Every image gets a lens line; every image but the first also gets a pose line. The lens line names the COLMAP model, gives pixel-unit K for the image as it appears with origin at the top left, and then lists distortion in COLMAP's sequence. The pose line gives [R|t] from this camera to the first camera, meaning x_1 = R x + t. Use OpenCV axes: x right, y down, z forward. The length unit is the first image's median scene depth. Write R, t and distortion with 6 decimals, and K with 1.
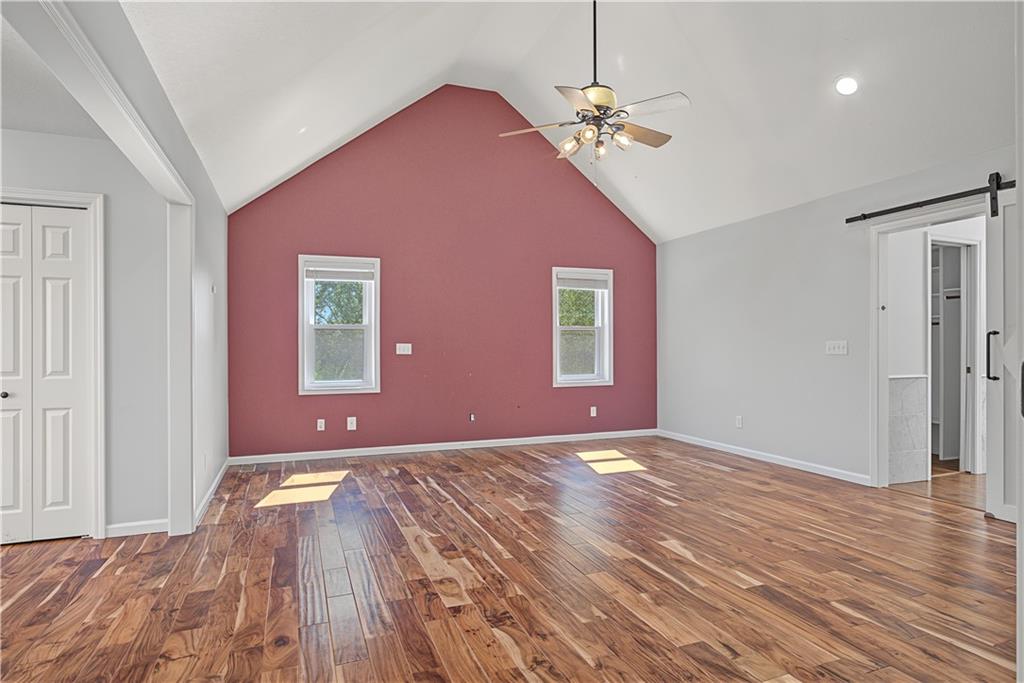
lens RADIAL K [[579.0, 0, 512.0], [0, 579.0, 341.5], [0, 0, 1]] dist [0.000939, 0.000261]
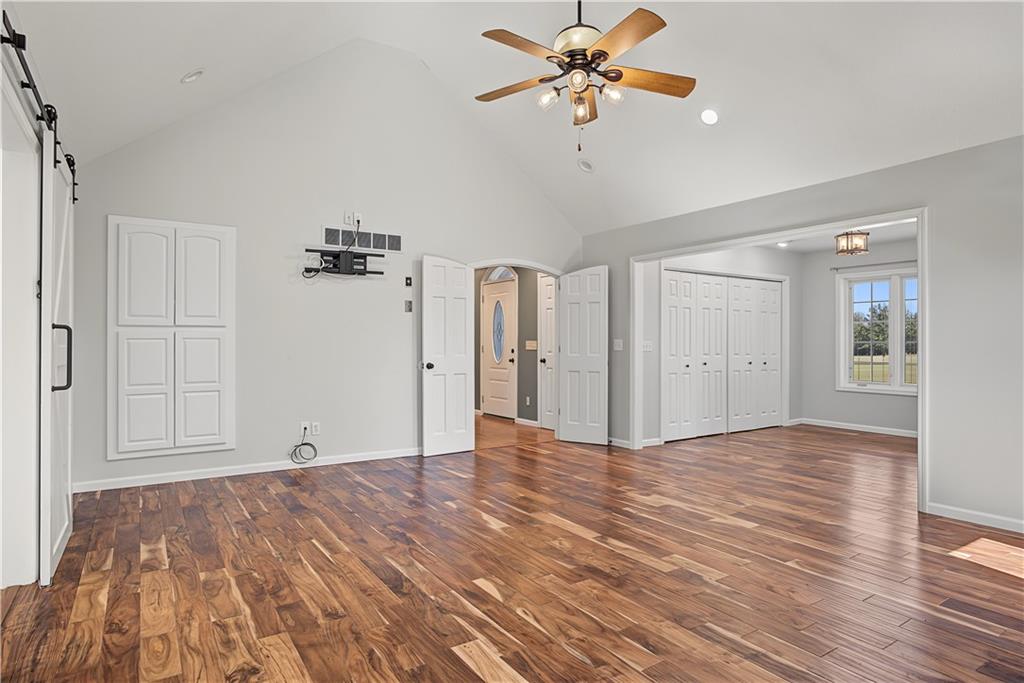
lens RADIAL K [[579.0, 0, 512.0], [0, 579.0, 341.5], [0, 0, 1]] dist [0.000939, 0.000261]
pose [[-0.977778, 0.000352, -0.209644, 0.456543], [0.001900, 0.999972, -0.007183, 0.013206], [0.209636, -0.007422, -0.977751, 1.984270]]
